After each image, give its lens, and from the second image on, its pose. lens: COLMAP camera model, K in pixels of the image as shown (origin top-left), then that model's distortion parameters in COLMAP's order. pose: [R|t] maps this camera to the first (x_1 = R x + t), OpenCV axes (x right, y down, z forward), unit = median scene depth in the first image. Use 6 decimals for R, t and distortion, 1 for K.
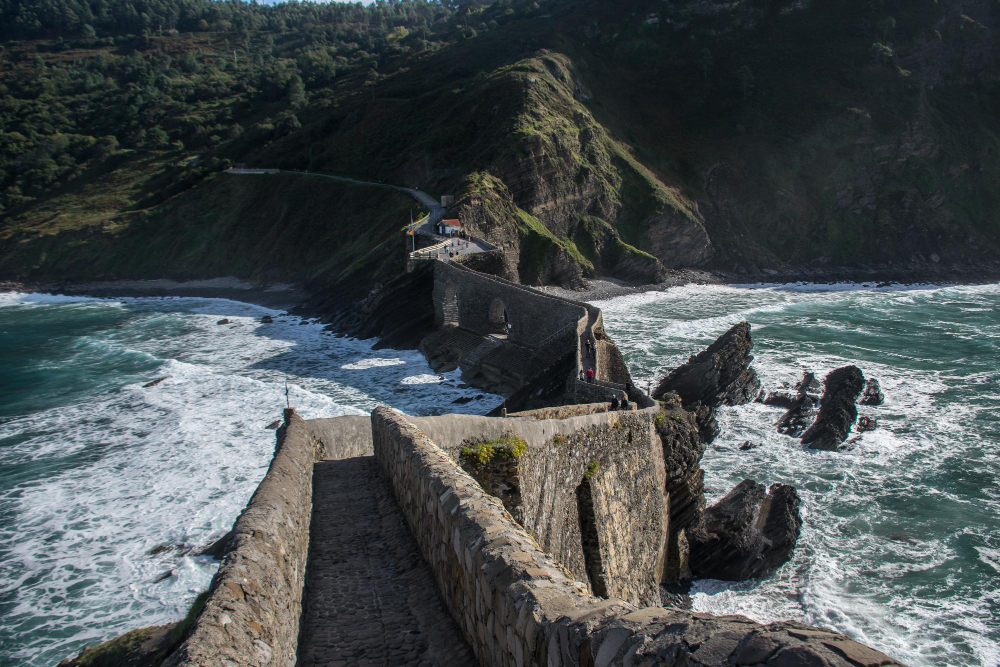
lens RADIAL K [[780.4, 0, 495.0], [0, 780.4, 336.6], [0, 0, 1]] dist [-0.152188, 0.106683]
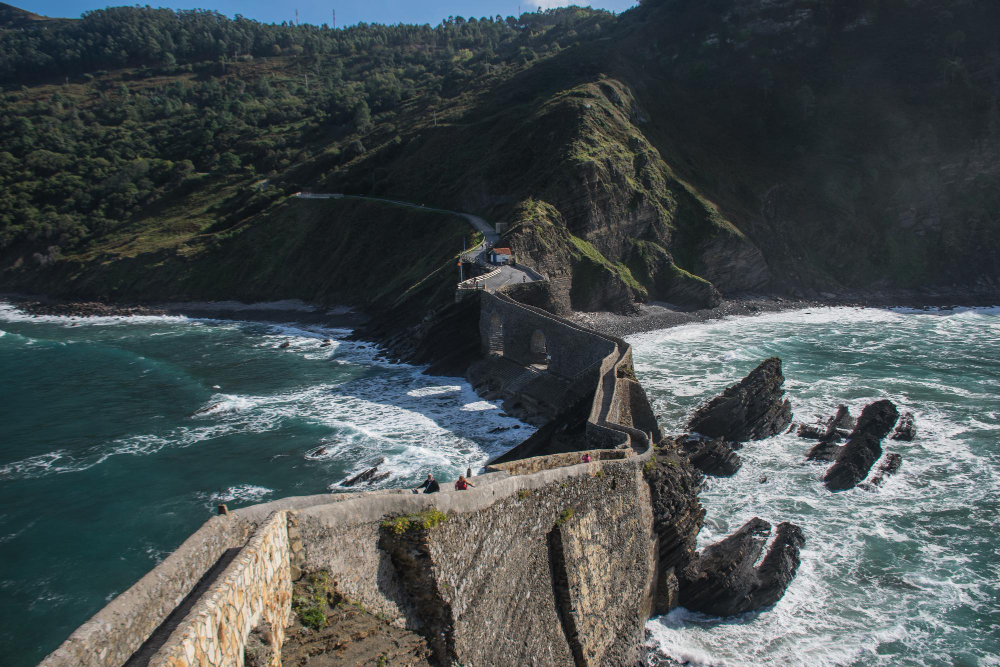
lens RADIAL K [[782.1, 0, 492.5], [0, 782.1, 336.8], [0, 0, 1]] dist [-0.150847, 0.105748]
pose [[0.995677, 0.005129, -0.092744, 0.018723], [-0.006814, 0.999817, -0.017858, -0.010226], [0.092636, 0.018413, 0.995530, -0.018758]]
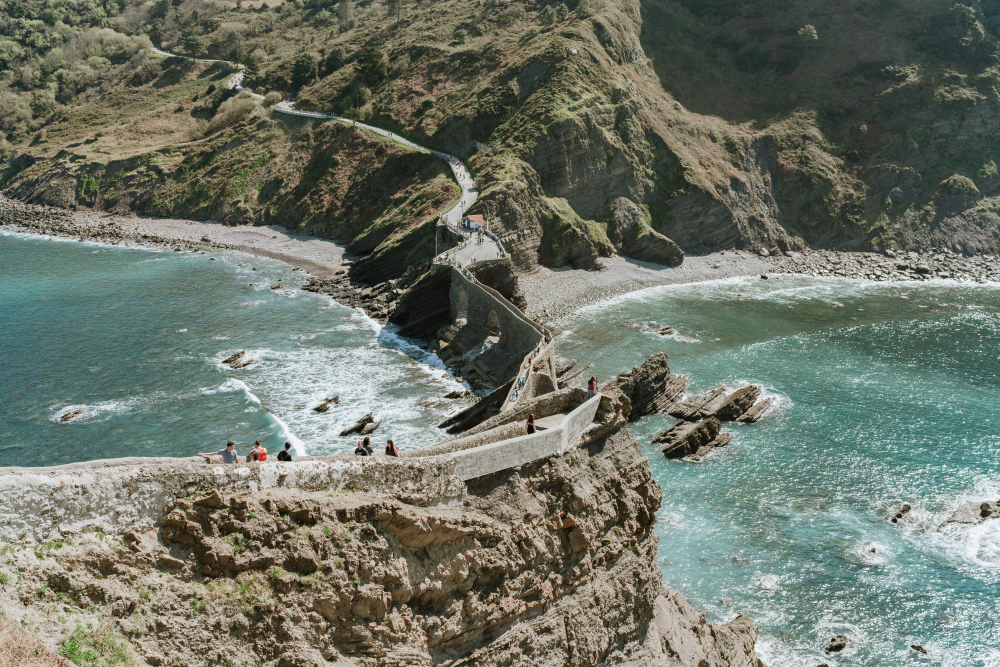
lens RADIAL K [[923.7, 0, 500.0], [0, 923.7, 333.5], [0, 0, 1]] dist [-0.001835, 0.001254]
pose [[0.995242, 0.066498, -0.071220, 0.061241], [-0.058774, 0.992678, 0.105531, -0.084347], [0.077716, -0.100843, 0.991862, -0.259885]]
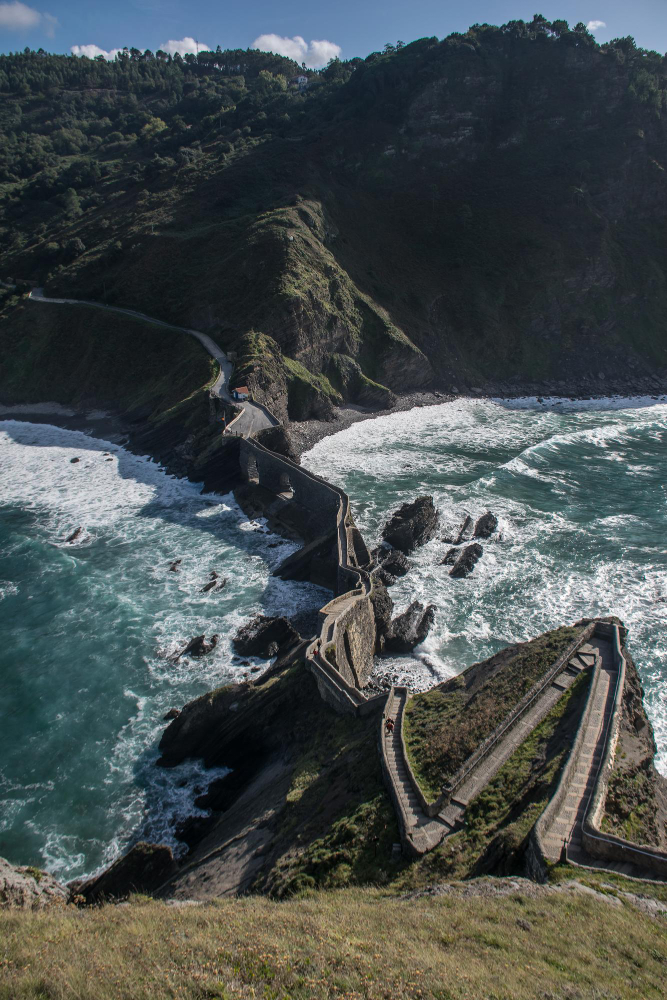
lens RADIAL K [[792.8, 0, 333.5], [0, 792.8, 500.0], [0, 0, 1]] dist [-0.148208, 0.121298]
pose [[0.992797, -0.038034, 0.113610, -0.042267], [0.017393, 0.983981, 0.177423, -0.137799], [-0.118539, -0.174169, 0.977555, -0.310853]]
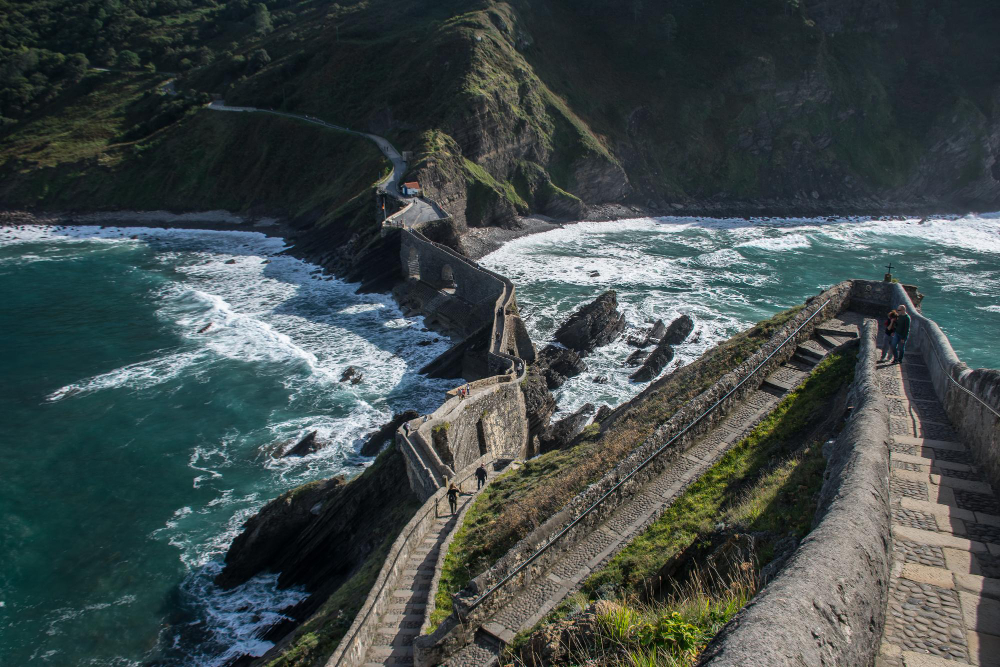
lens RADIAL K [[780.4, 0, 495.0], [0, 780.4, 336.6], [0, 0, 1]] dist [-0.152188, 0.106683]
pose [[0.998388, -0.009490, 0.055950, 0.004223], [0.000775, 0.988105, 0.153779, -0.066124], [-0.056744, -0.153488, 0.986520, -0.202257]]
